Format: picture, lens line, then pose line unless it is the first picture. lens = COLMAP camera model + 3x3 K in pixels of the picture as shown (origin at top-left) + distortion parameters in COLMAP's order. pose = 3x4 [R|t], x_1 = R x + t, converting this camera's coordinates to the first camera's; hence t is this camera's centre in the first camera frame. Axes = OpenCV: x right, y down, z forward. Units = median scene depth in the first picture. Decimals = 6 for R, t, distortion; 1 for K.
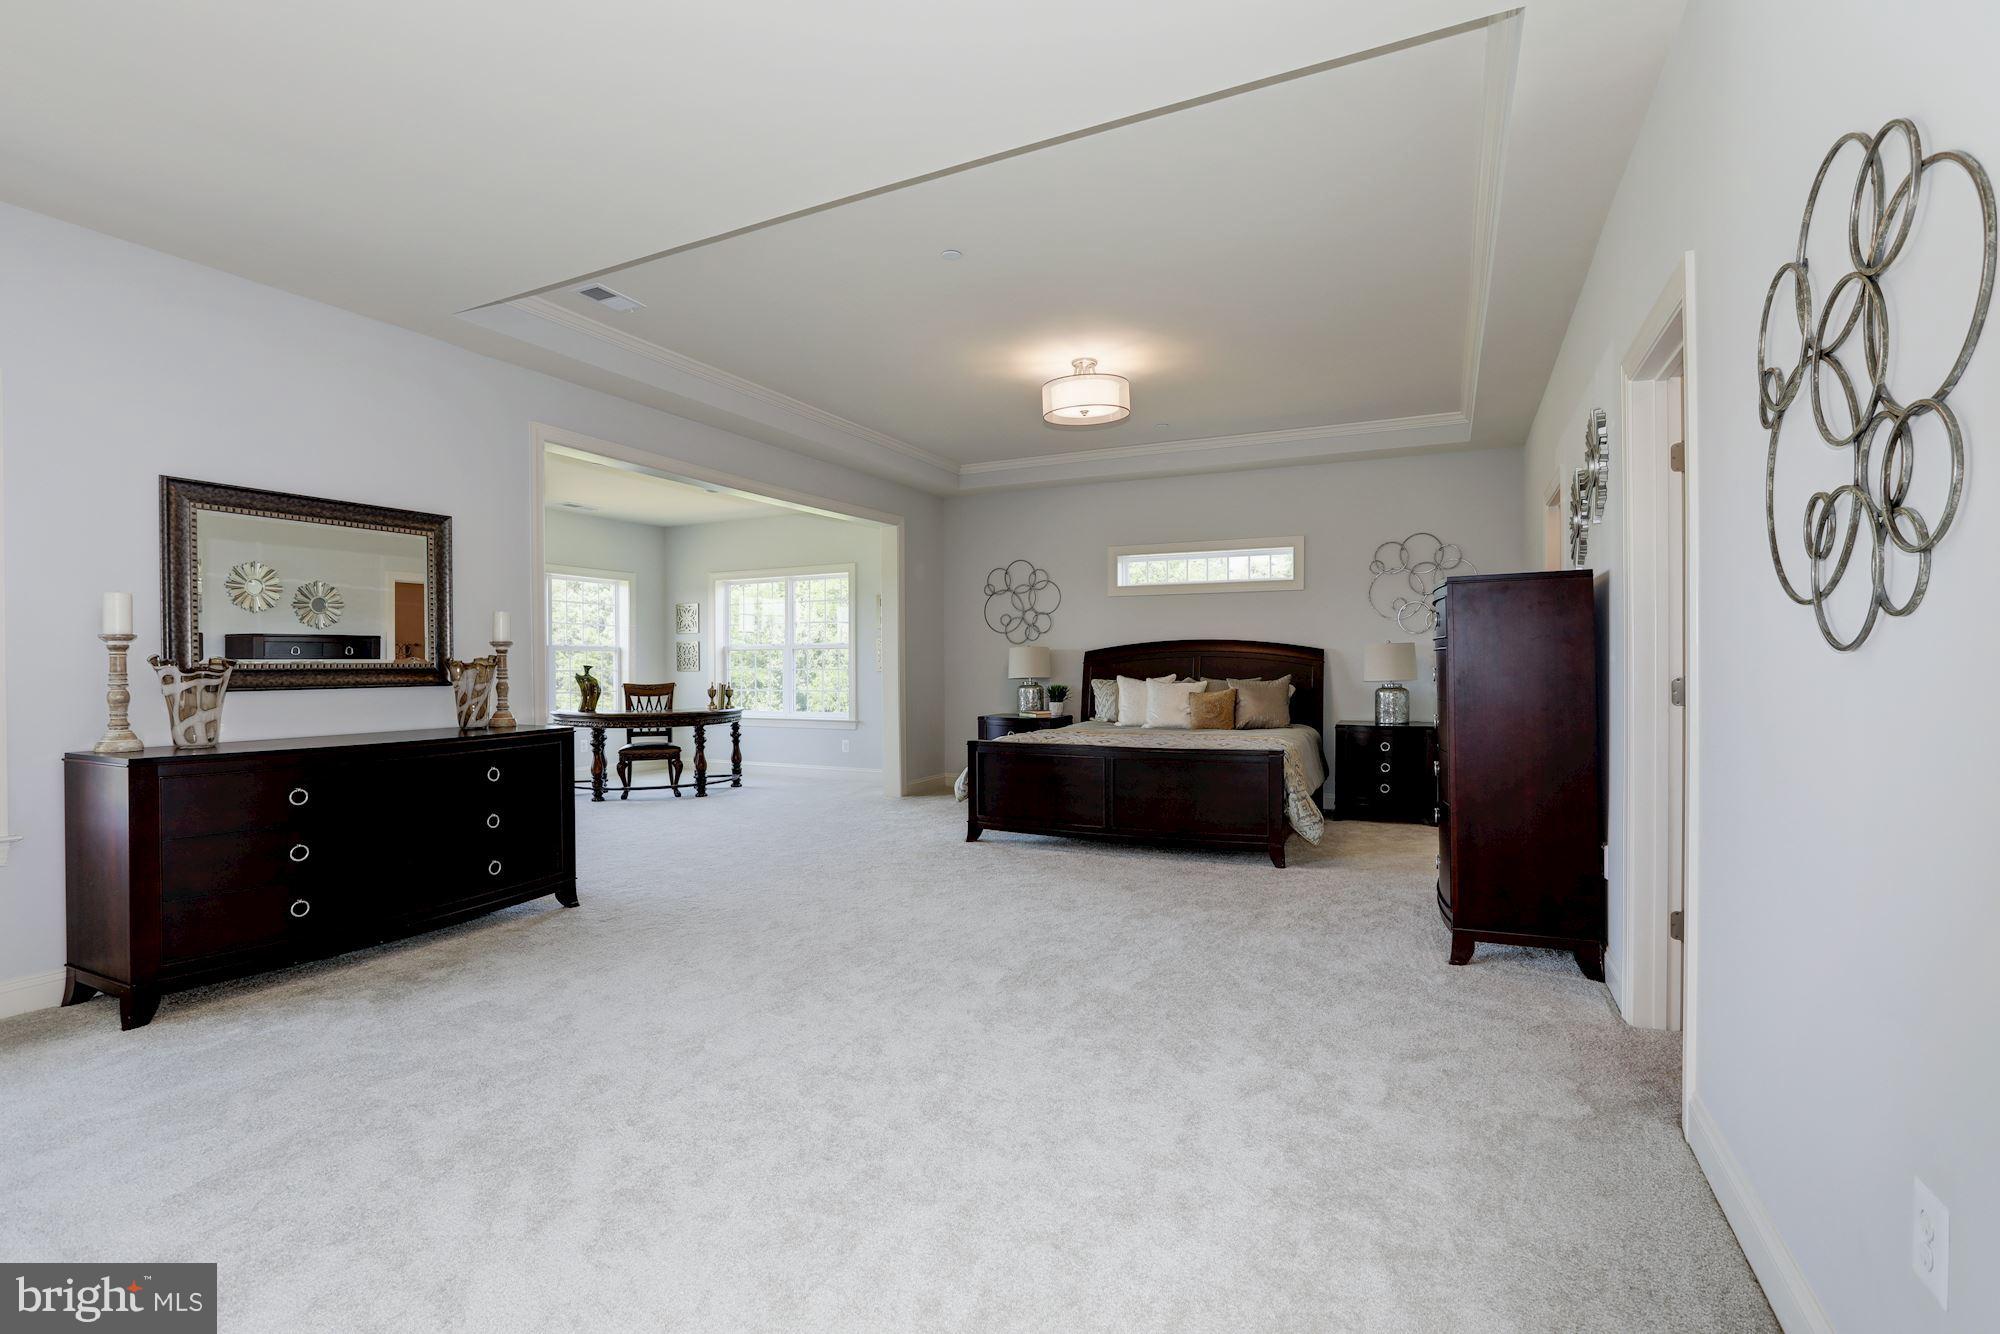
lens RADIAL K [[896.6, 0, 1003.2], [0, 896.6, 664.5], [0, 0, 1]] dist [-0.025200, 0.013437]
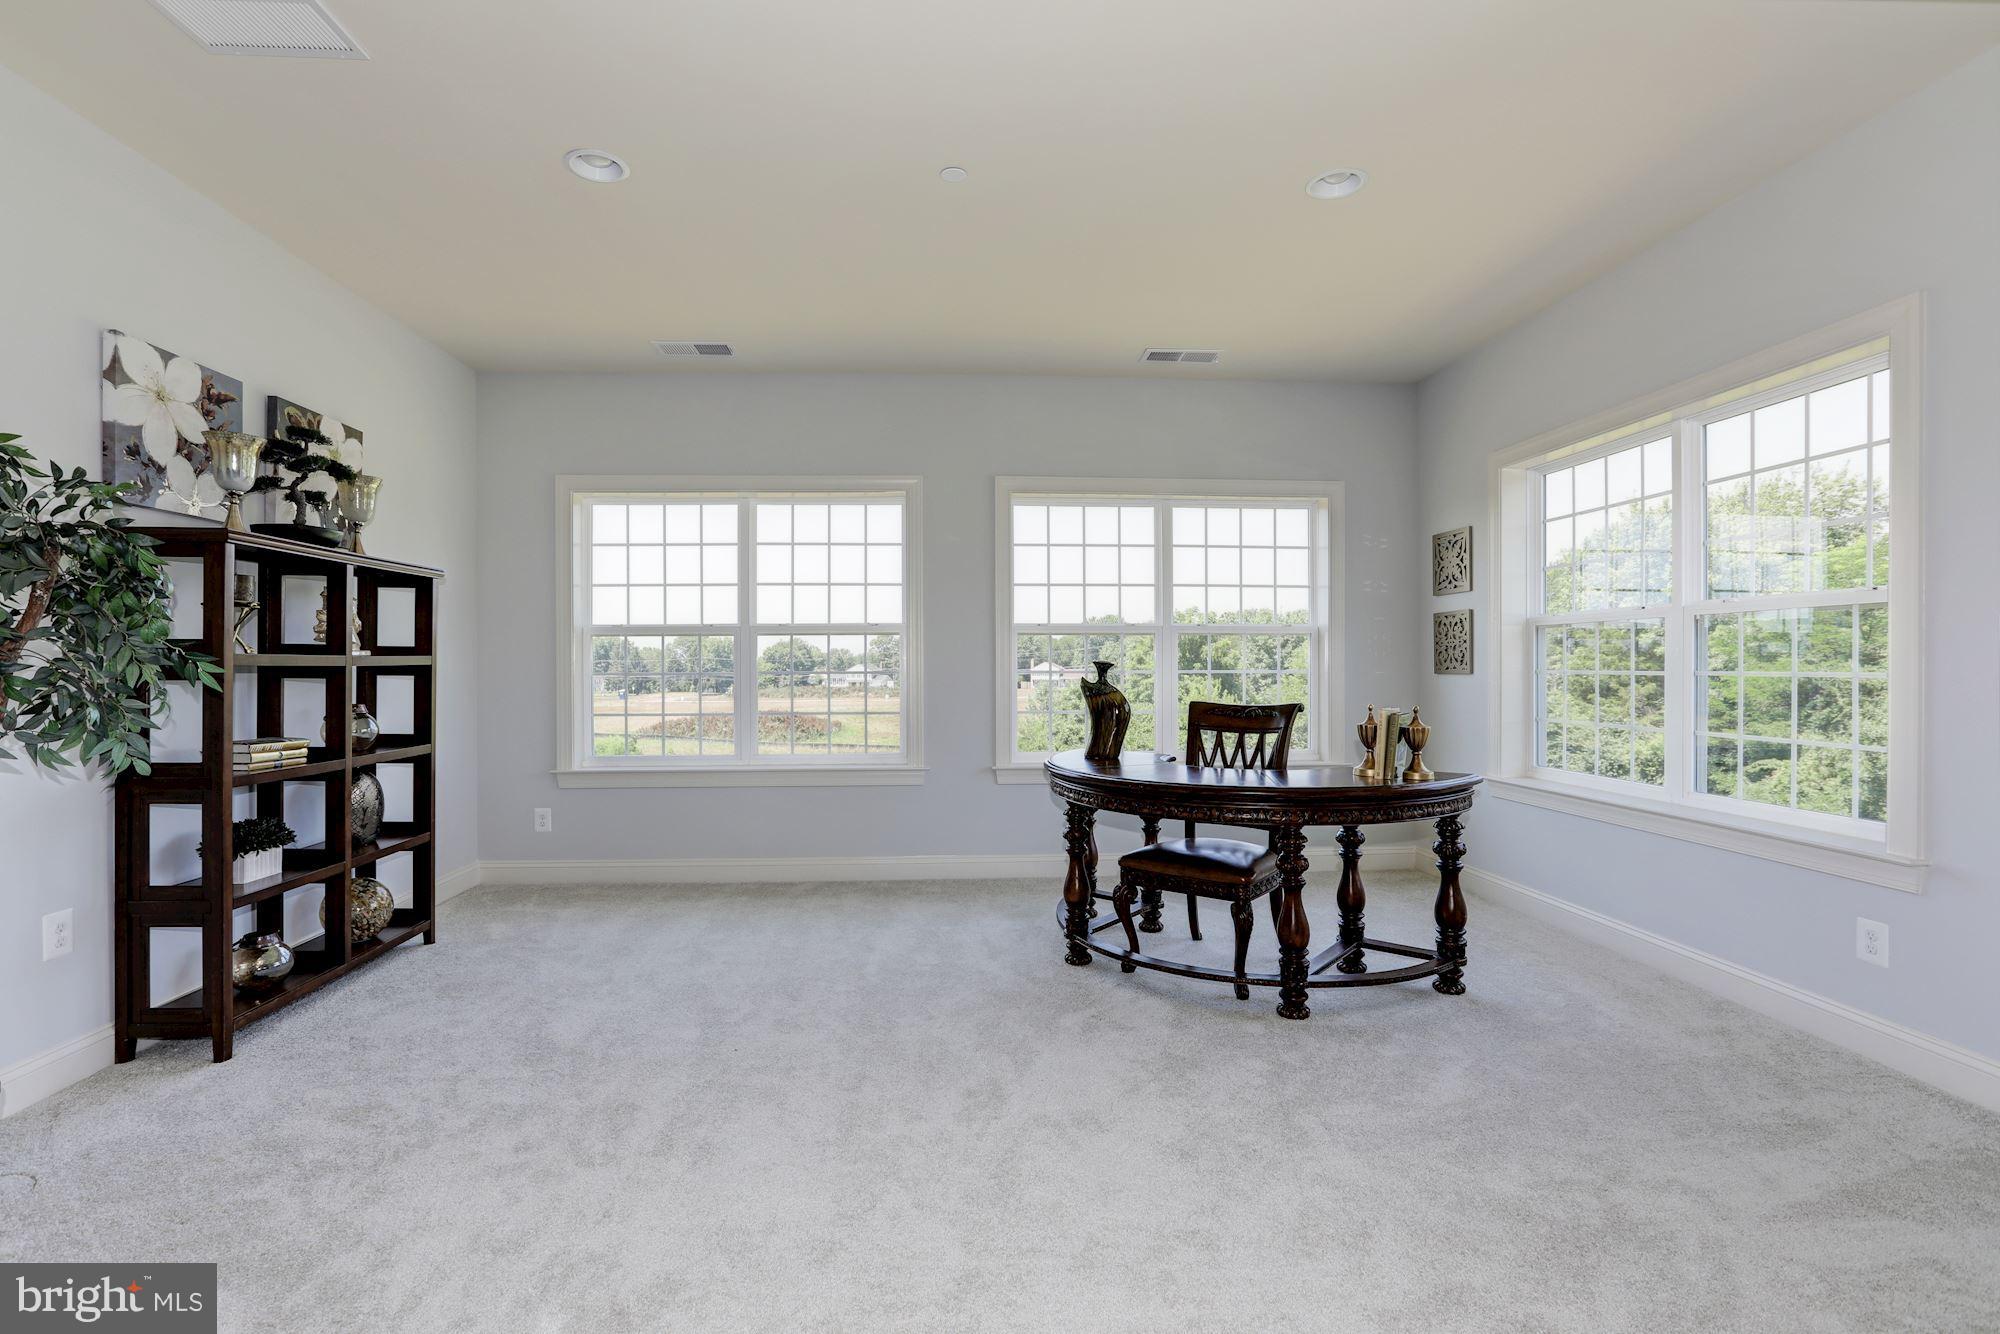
lens RADIAL K [[896.6, 0, 1003.2], [0, 896.6, 664.5], [0, 0, 1]] dist [-0.025200, 0.013437]
pose [[0.484805, 0.006728, -0.874596, -0.069533], [0.003514, 0.999947, 0.009640, -0.002383], [0.874615, -0.007747, 0.484756, 0.681287]]
